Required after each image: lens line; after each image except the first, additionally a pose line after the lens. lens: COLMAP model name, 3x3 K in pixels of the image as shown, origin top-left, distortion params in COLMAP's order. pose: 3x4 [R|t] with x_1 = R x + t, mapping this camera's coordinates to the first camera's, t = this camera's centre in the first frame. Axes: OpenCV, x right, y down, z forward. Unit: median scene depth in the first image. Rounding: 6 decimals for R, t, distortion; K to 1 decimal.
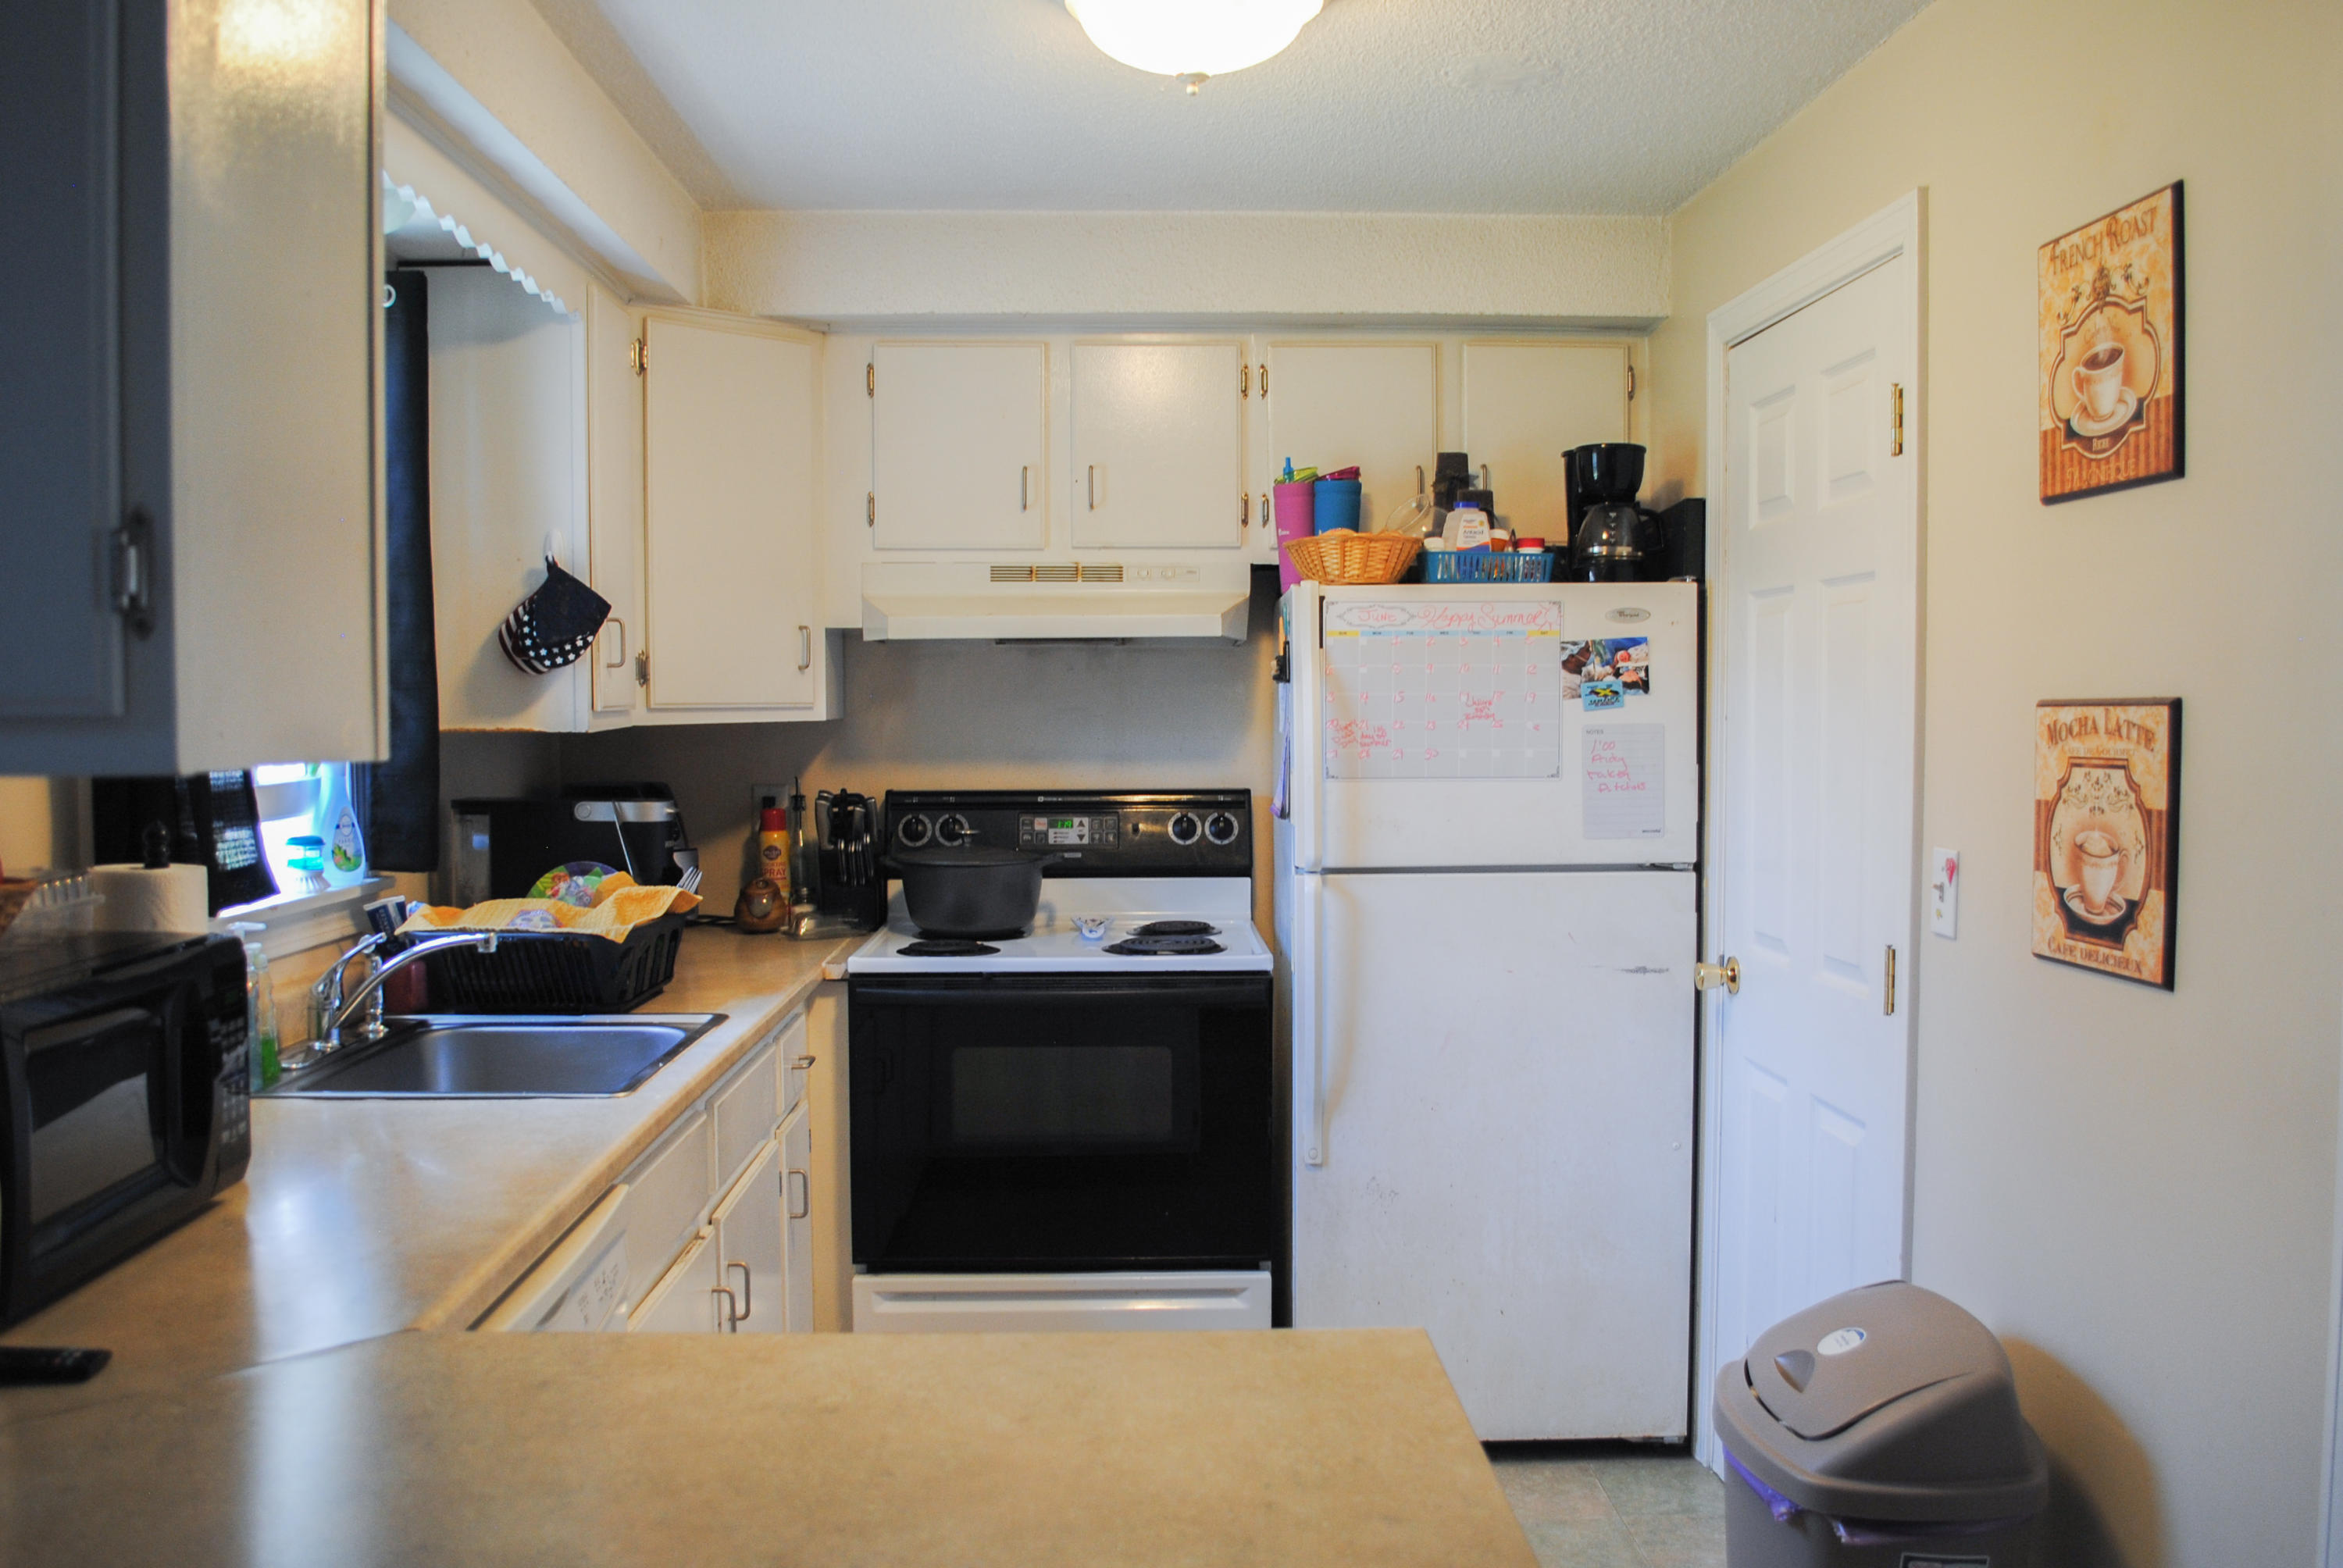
lens RADIAL K [[1955.5, 0, 1178.2], [0, 1955.5, 799.9], [0, 0, 1]] dist [-0.078620, 0.000695]
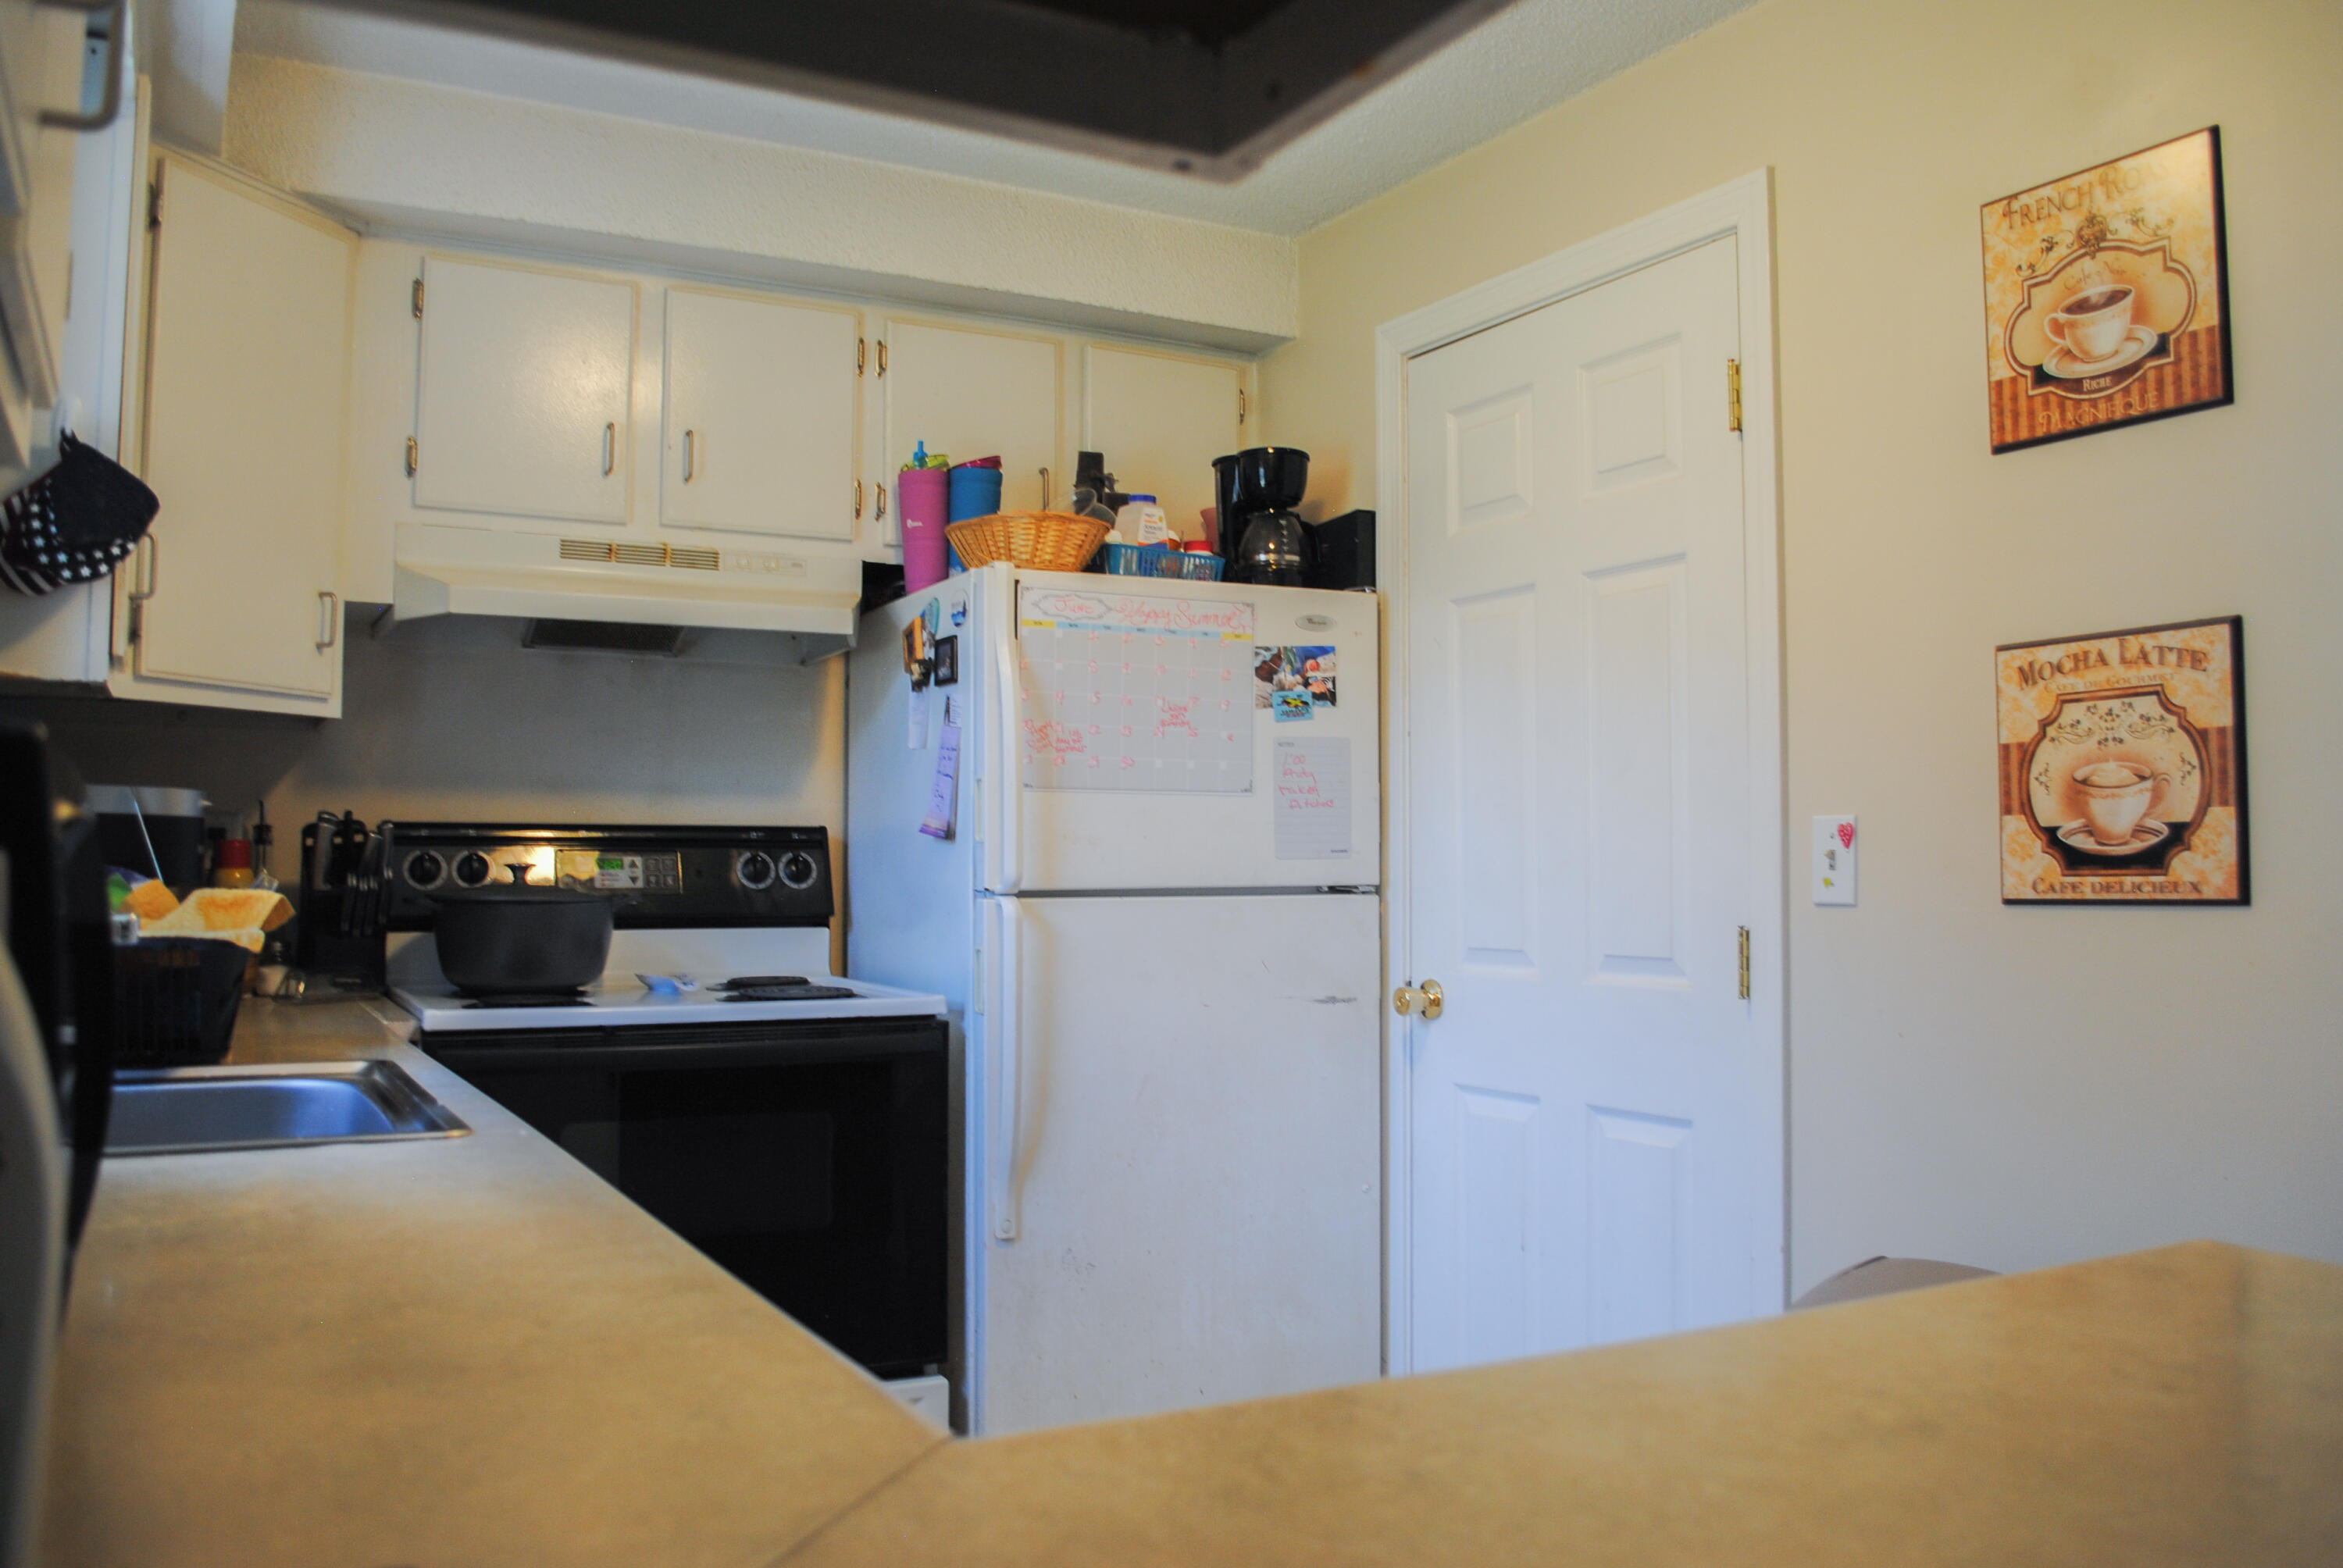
lens RADIAL K [[1870.9, 0, 1173.2], [0, 1870.9, 773.8], [0, 0, 1]] dist [-0.083765, 0.012745]
pose [[0.893873, 0.026343, 0.447546, -0.236726], [0.018517, 0.995251, -0.095565, 0.064094], [-0.447938, 0.093710, 0.889140, 0.227165]]
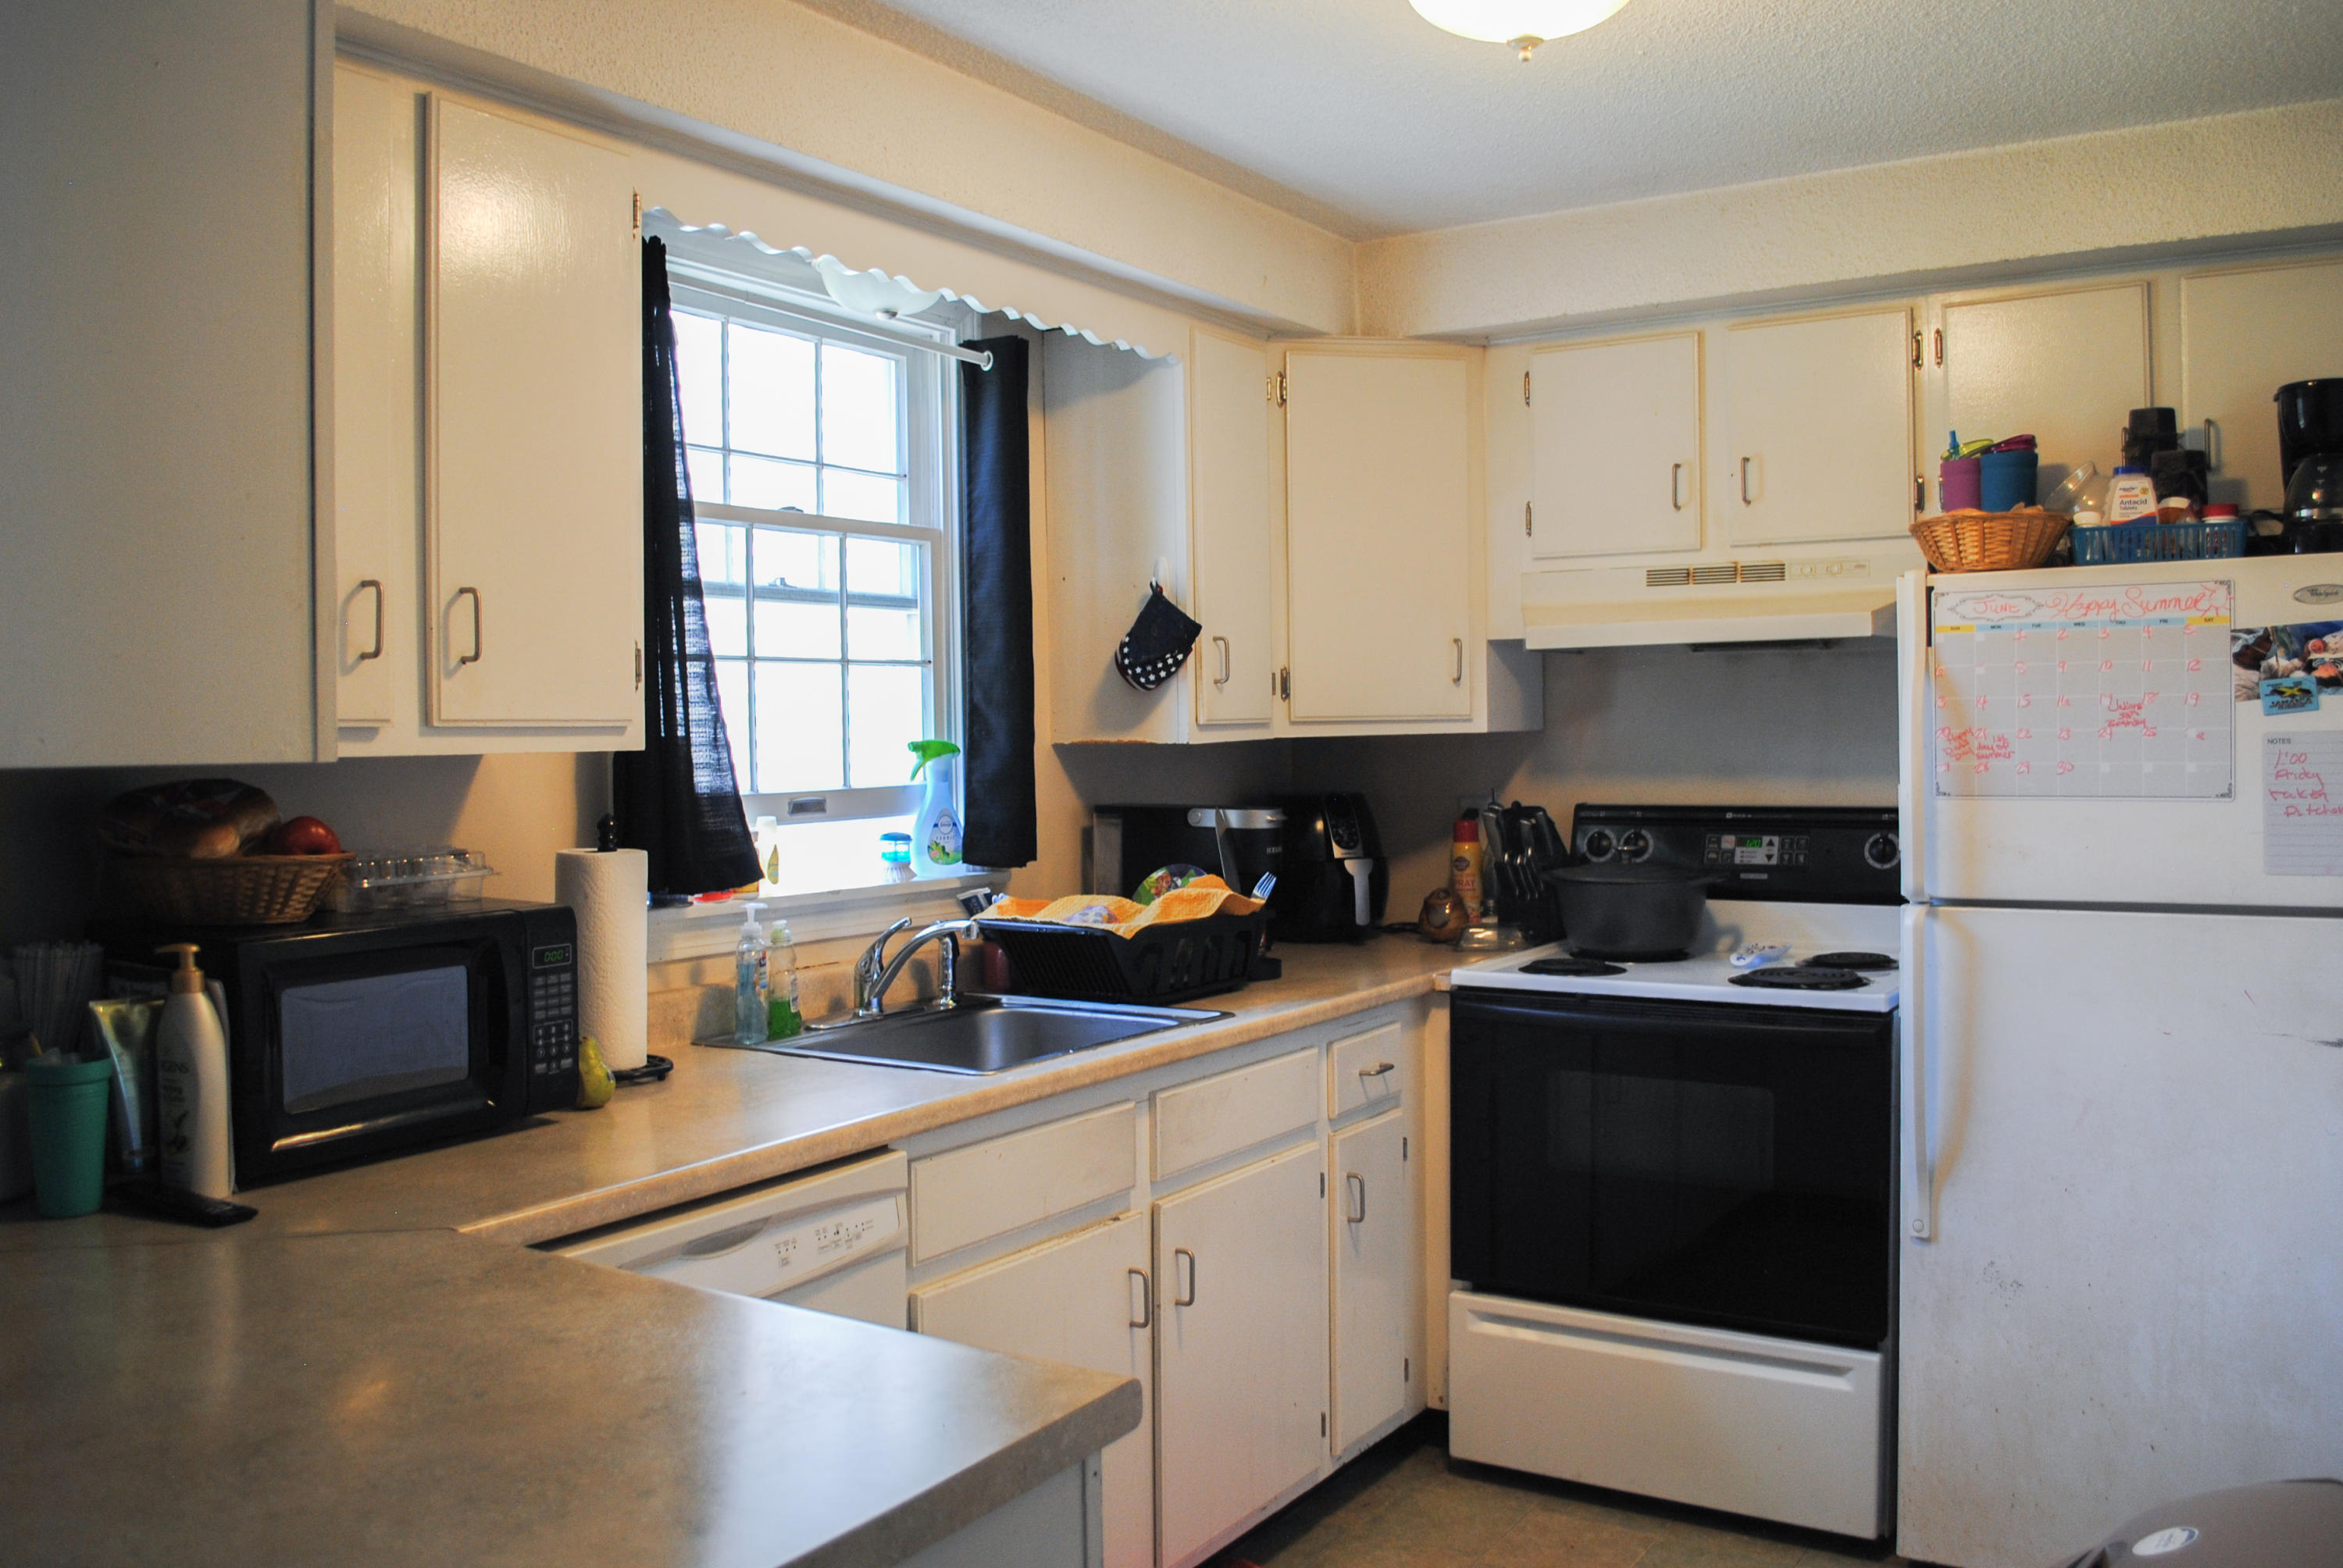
lens RADIAL K [[1932.8, 0, 1186.0], [0, 1932.8, 772.1], [0, 0, 1]] dist [-0.084631, 0.012621]
pose [[0.824237, 0.005371, -0.566220, 0.281601], [-0.018243, 0.999688, -0.017074, -0.000874], [0.565951, 0.024402, 0.824077, 0.110291]]
